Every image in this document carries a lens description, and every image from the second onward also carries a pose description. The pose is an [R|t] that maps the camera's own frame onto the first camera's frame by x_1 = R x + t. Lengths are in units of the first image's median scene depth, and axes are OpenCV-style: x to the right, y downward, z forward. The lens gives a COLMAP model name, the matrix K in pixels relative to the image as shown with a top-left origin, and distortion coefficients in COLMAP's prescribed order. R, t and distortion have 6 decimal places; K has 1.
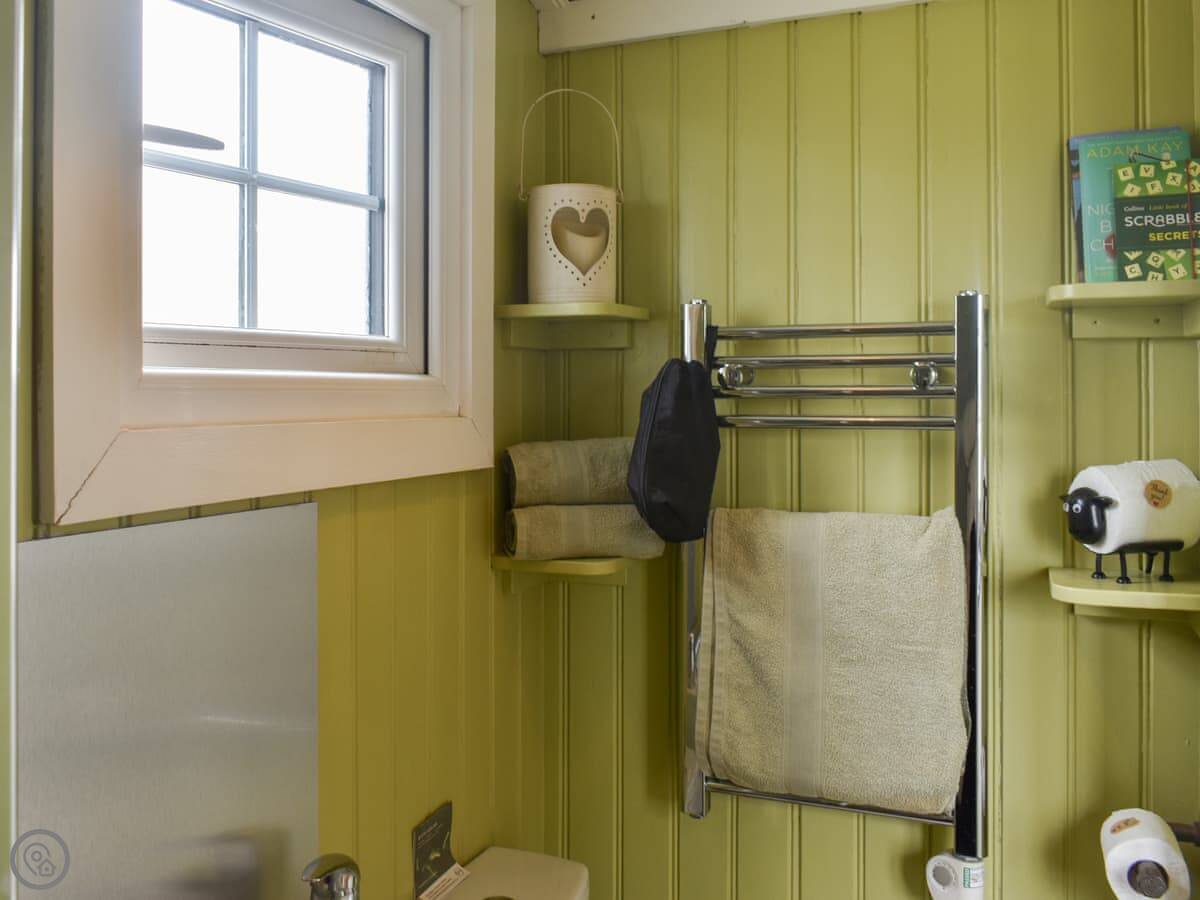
lens RADIAL K [[1136.3, 0, 541.2], [0, 1136.3, 417.7], [0, 0, 1]] dist [0.017636, 0.005285]
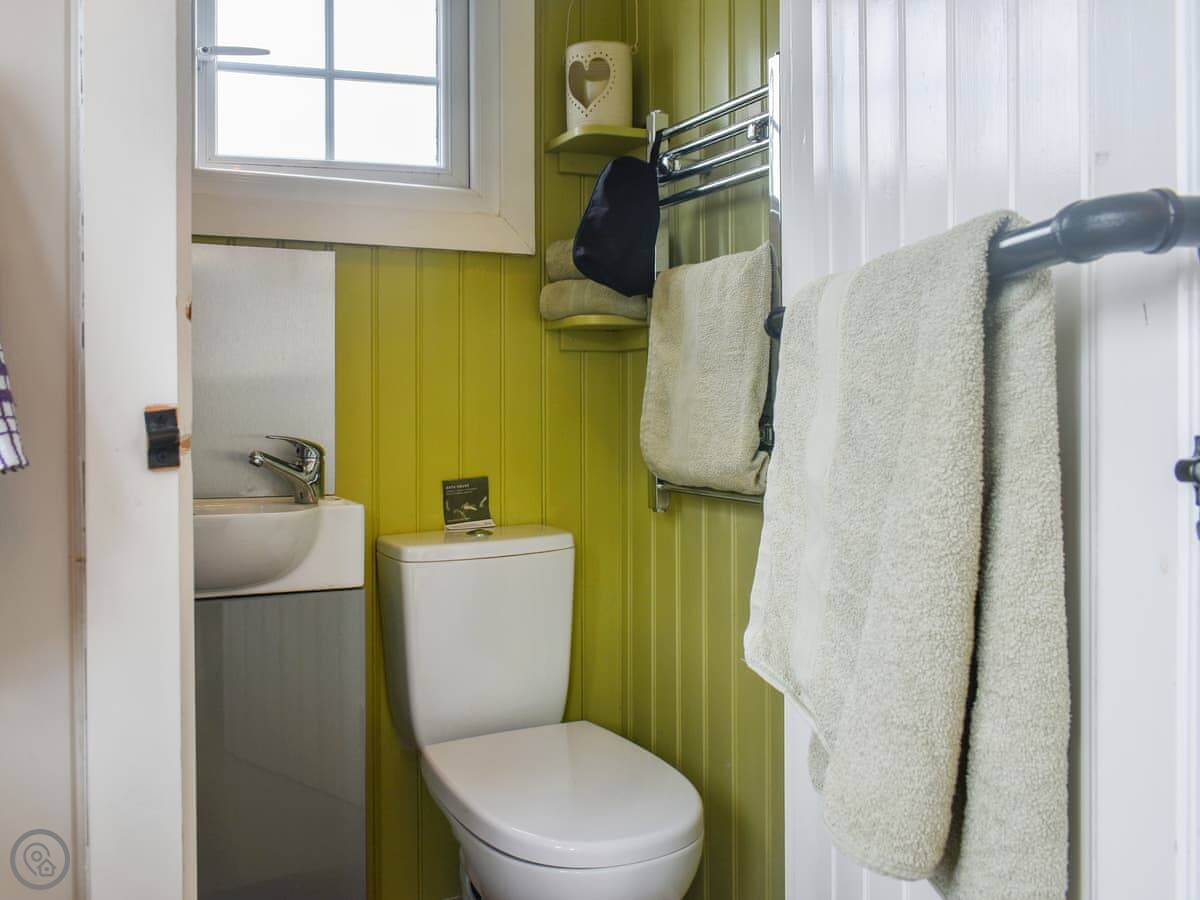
lens RADIAL K [[1136.3, 0, 541.2], [0, 1136.3, 417.7], [0, 0, 1]] dist [0.017636, 0.005285]
pose [[0.738157, -0.001610, -0.674627, 0.975933], [-0.013129, 0.999773, -0.016752, 0.286716], [0.674501, 0.021223, 0.737969, -0.043073]]
